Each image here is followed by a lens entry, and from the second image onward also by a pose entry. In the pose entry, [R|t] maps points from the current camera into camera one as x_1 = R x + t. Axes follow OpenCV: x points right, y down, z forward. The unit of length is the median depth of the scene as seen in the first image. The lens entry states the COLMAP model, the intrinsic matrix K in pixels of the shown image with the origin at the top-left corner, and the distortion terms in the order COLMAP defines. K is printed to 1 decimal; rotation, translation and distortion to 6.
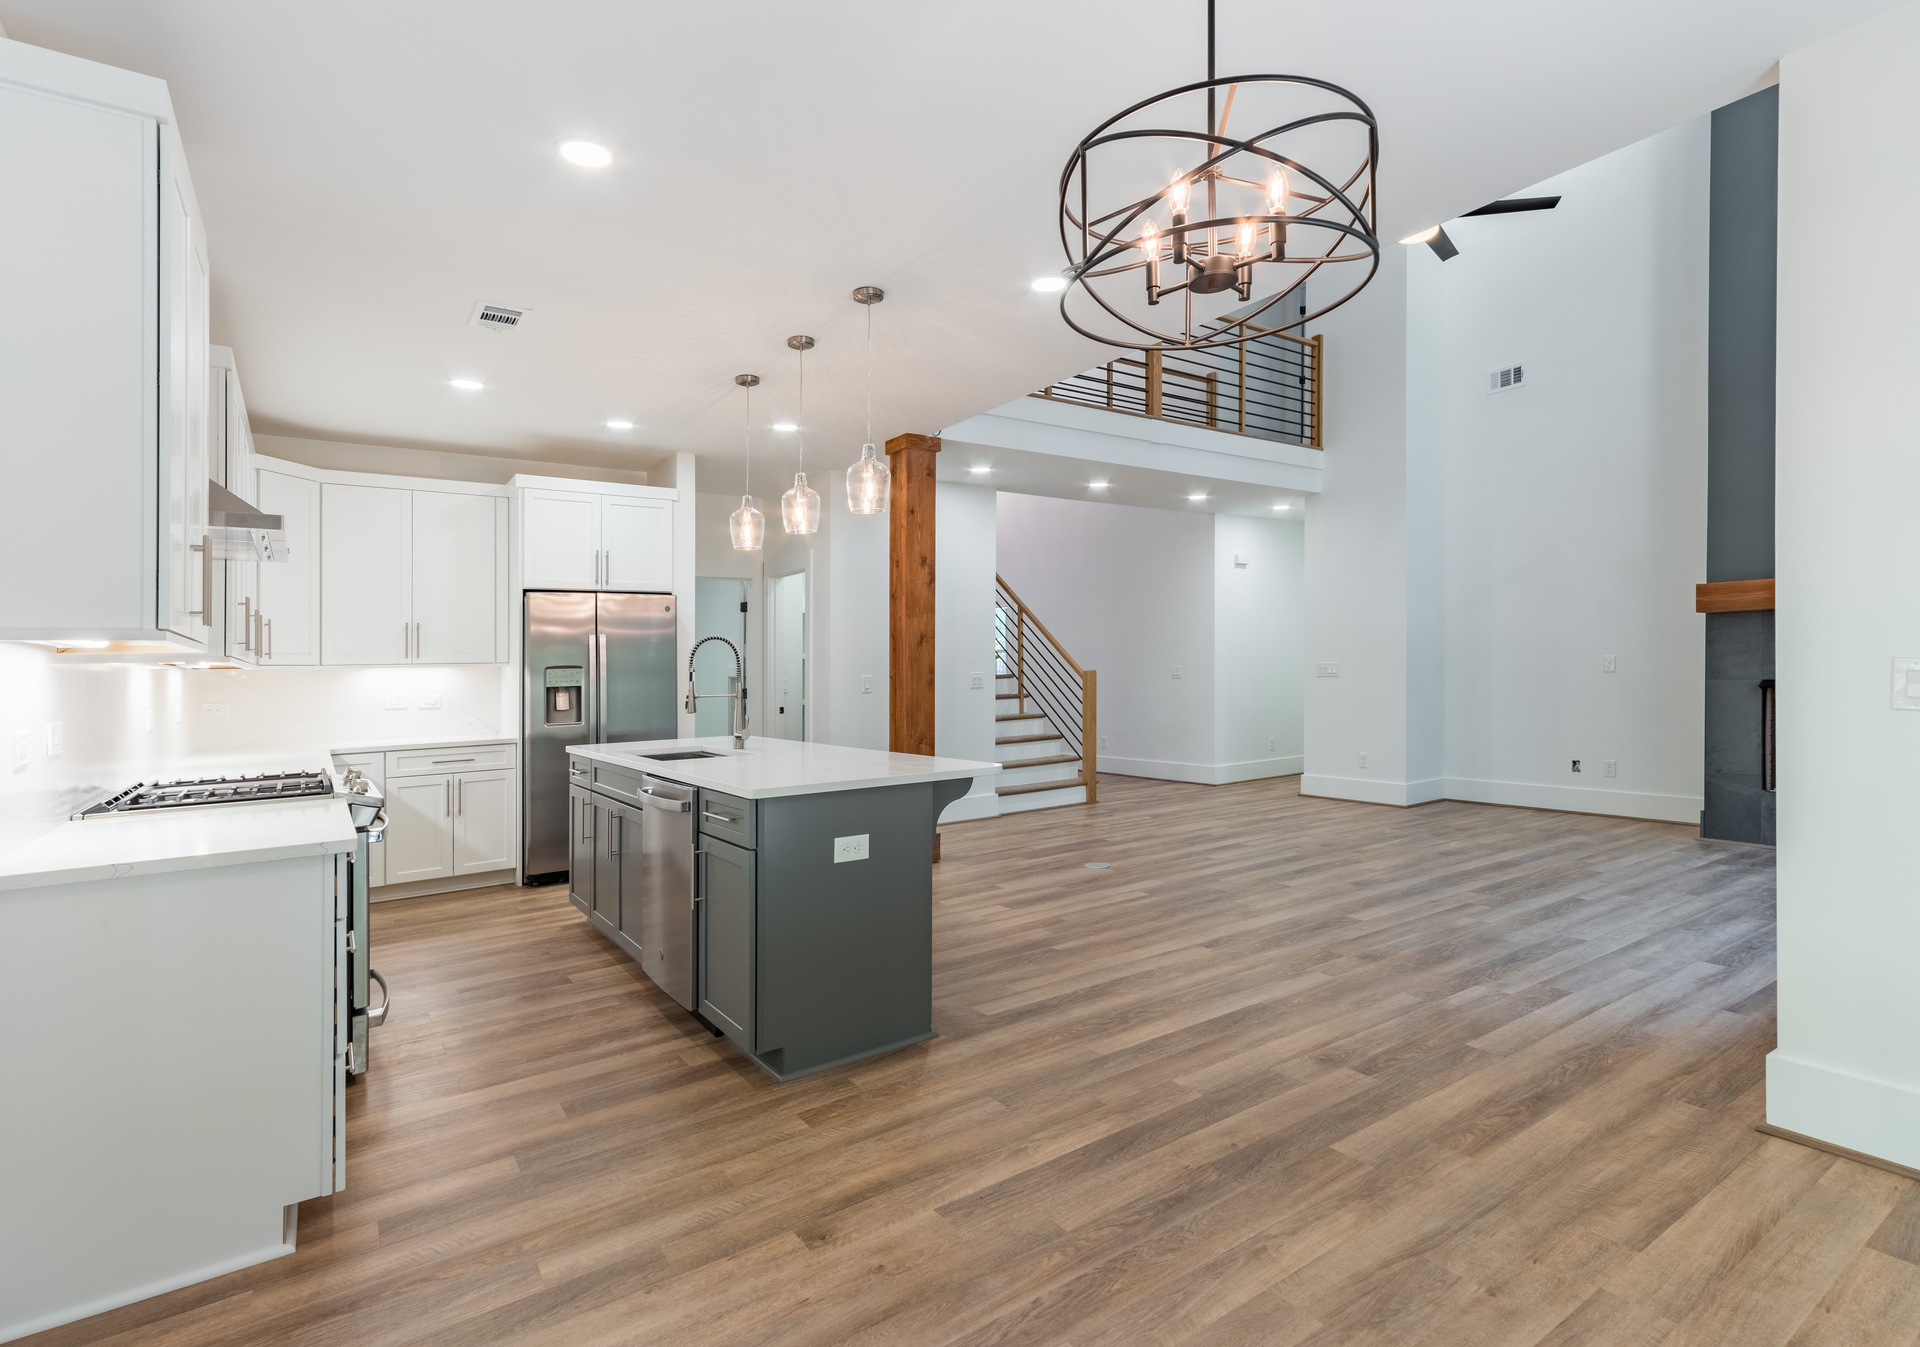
lens RADIAL K [[948.2, 0, 960.0], [0, 948.2, 673.5], [0, 0, 1]] dist [0.000014, -0.000018]
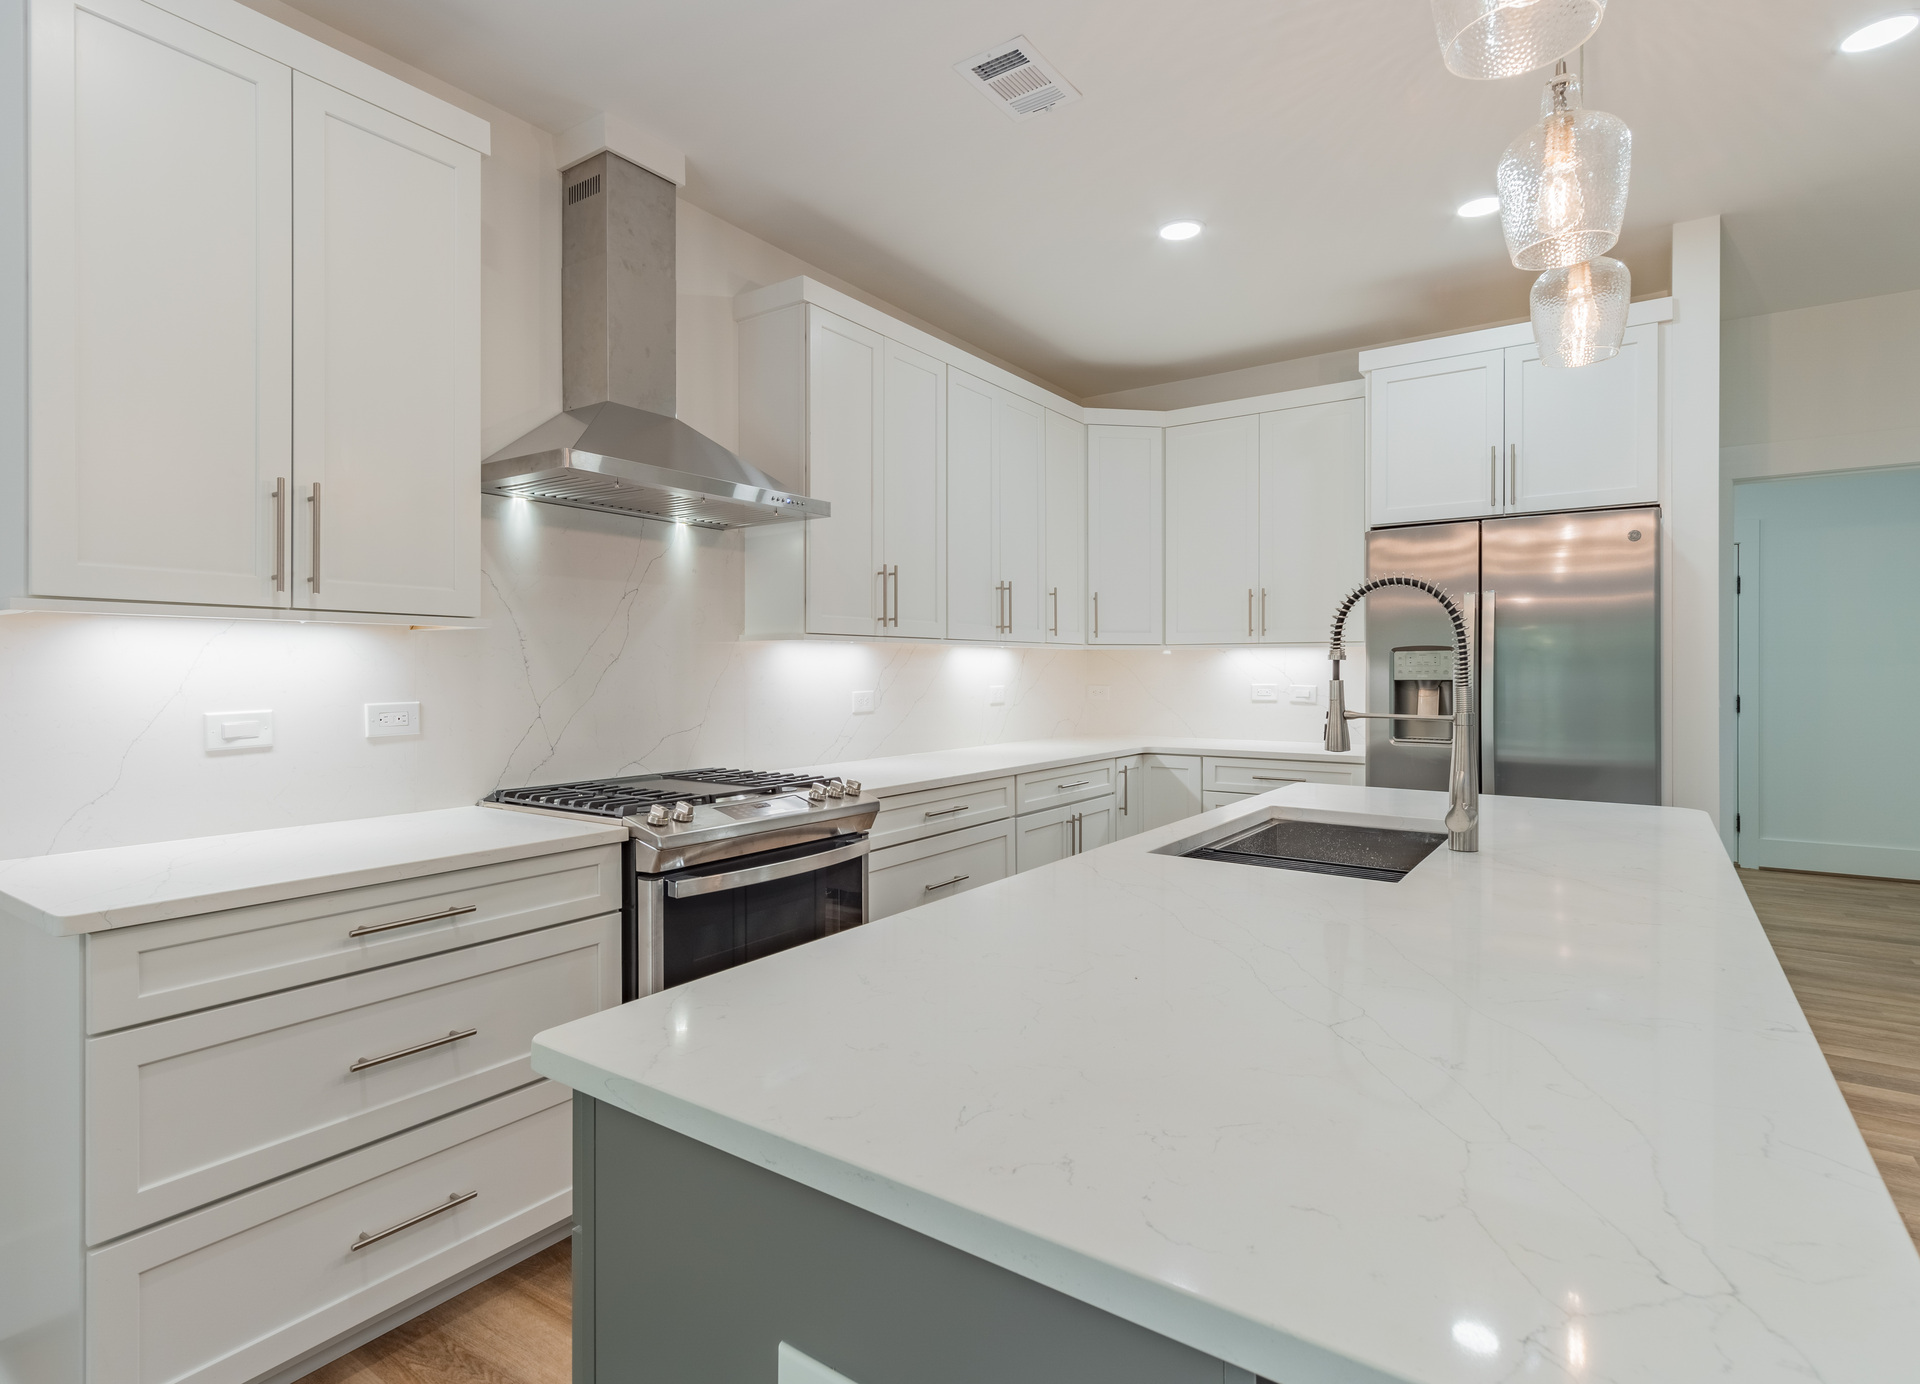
lens RADIAL K [[948.7, 0, 958.8], [0, 948.7, 682.0], [0, 0, 1]] dist [0.000270, 0.000015]
pose [[0.348936, 0.031820, -0.936606, 0.079007], [-0.008935, 0.999491, 0.030628, -0.002064], [0.937104, -0.002318, 0.349043, 0.744255]]
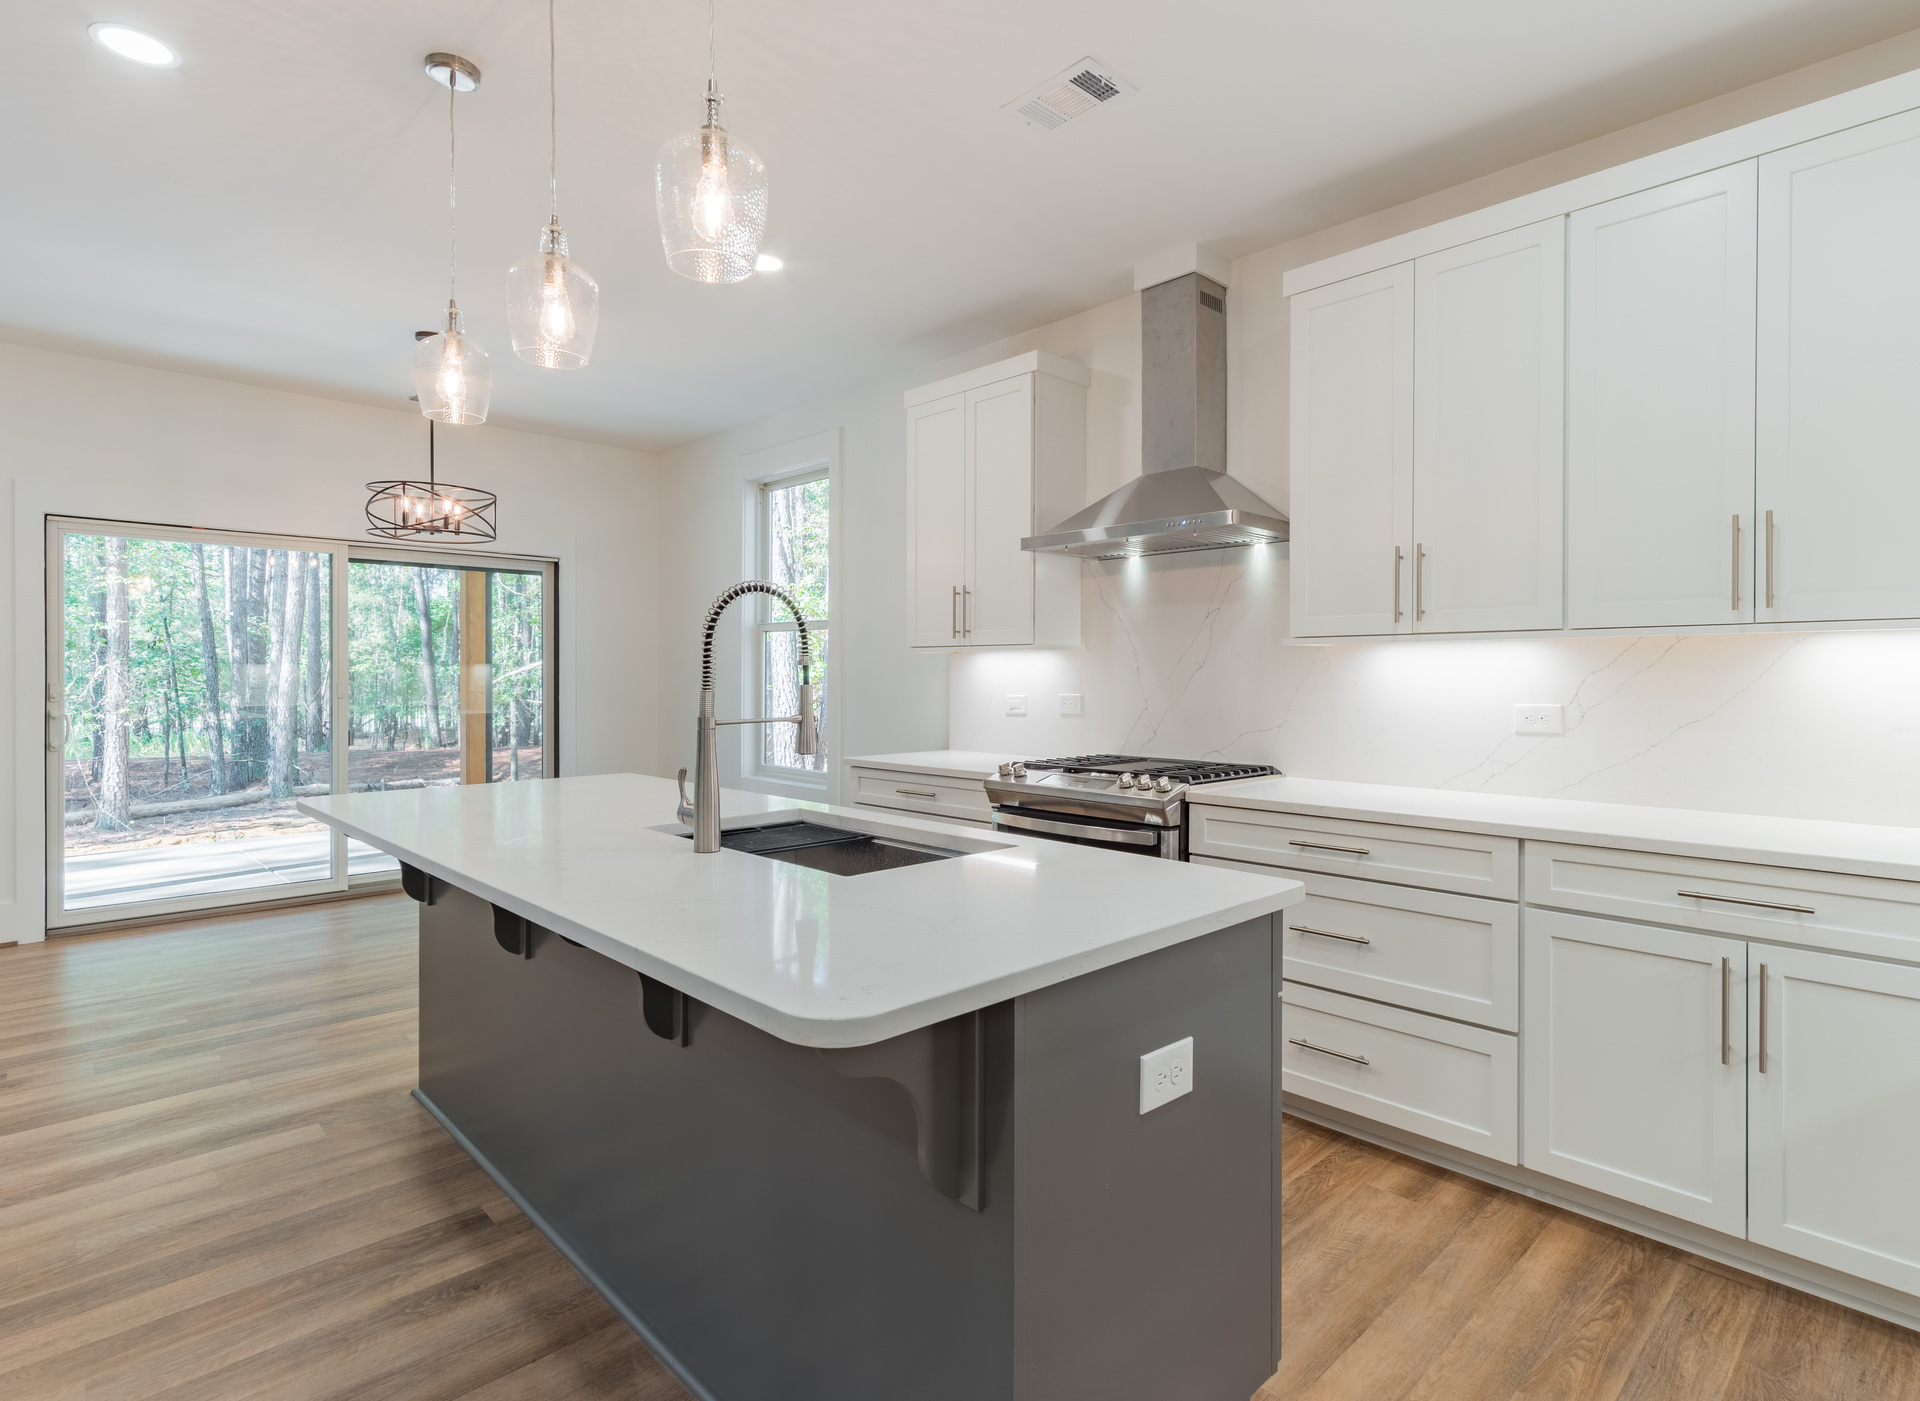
lens RADIAL K [[994.9, 0, 960.0], [0, 994.9, 700.5], [0, 0, 1]] dist [0.001419, 0.000506]
pose [[-0.987364, 0.024169, -0.156617, -0.331092], [0.019519, 0.999324, 0.031157, 0.003585], [0.157264, 0.027706, -0.987168, 1.692720]]
